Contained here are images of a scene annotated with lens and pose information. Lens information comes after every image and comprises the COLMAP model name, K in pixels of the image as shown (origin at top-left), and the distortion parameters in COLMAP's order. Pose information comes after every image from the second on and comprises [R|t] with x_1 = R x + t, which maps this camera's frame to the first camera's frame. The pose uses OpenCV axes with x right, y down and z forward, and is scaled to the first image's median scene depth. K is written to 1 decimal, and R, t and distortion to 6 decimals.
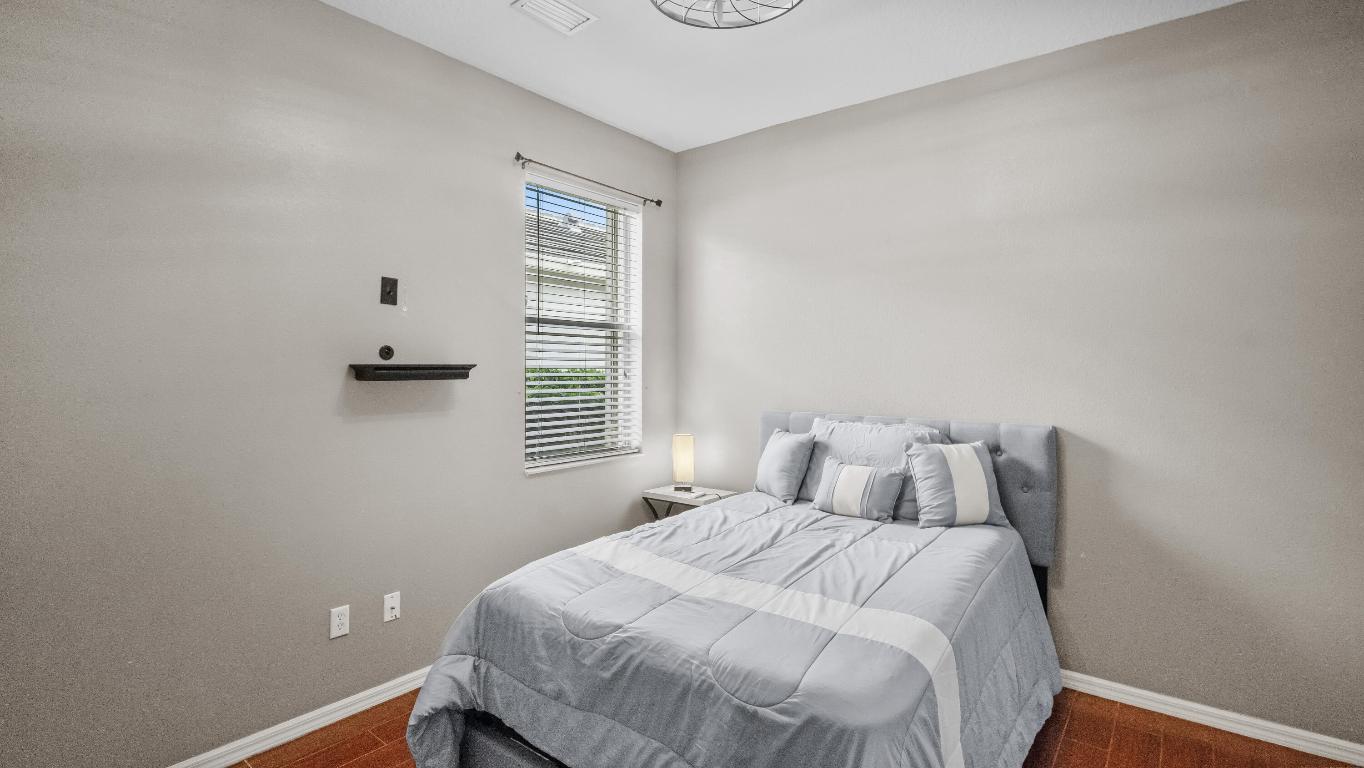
lens RADIAL K [[622.9, 0, 681.7], [0, 622.9, 357.2], [0, 0, 1]] dist [0.001800, -0.006579]
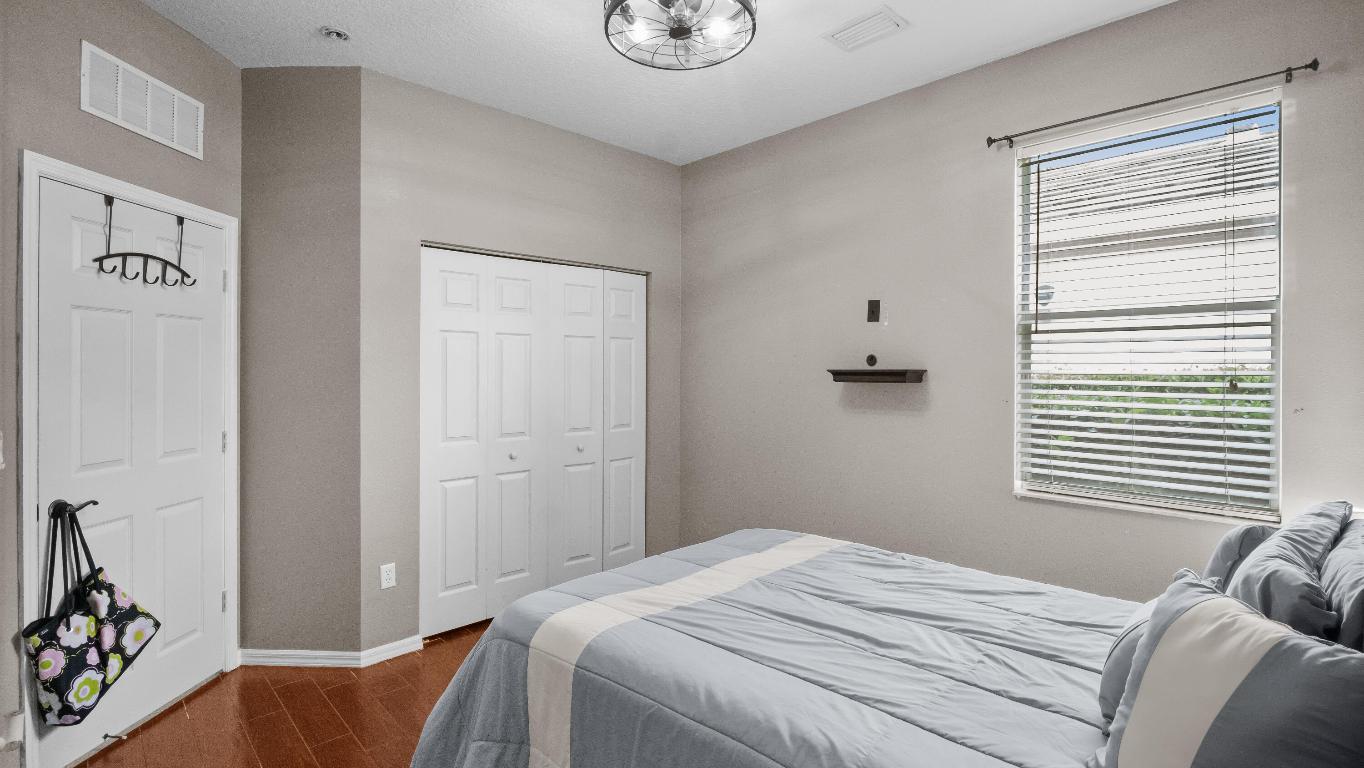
lens RADIAL K [[622.9, 0, 681.7], [0, 622.9, 357.2], [0, 0, 1]] dist [0.001800, -0.006579]
pose [[-0.133762, -0.022074, -0.990768, 0.840527], [0.013119, 0.999625, -0.024043, 0.012154], [0.990927, -0.016214, -0.133422, 0.803652]]
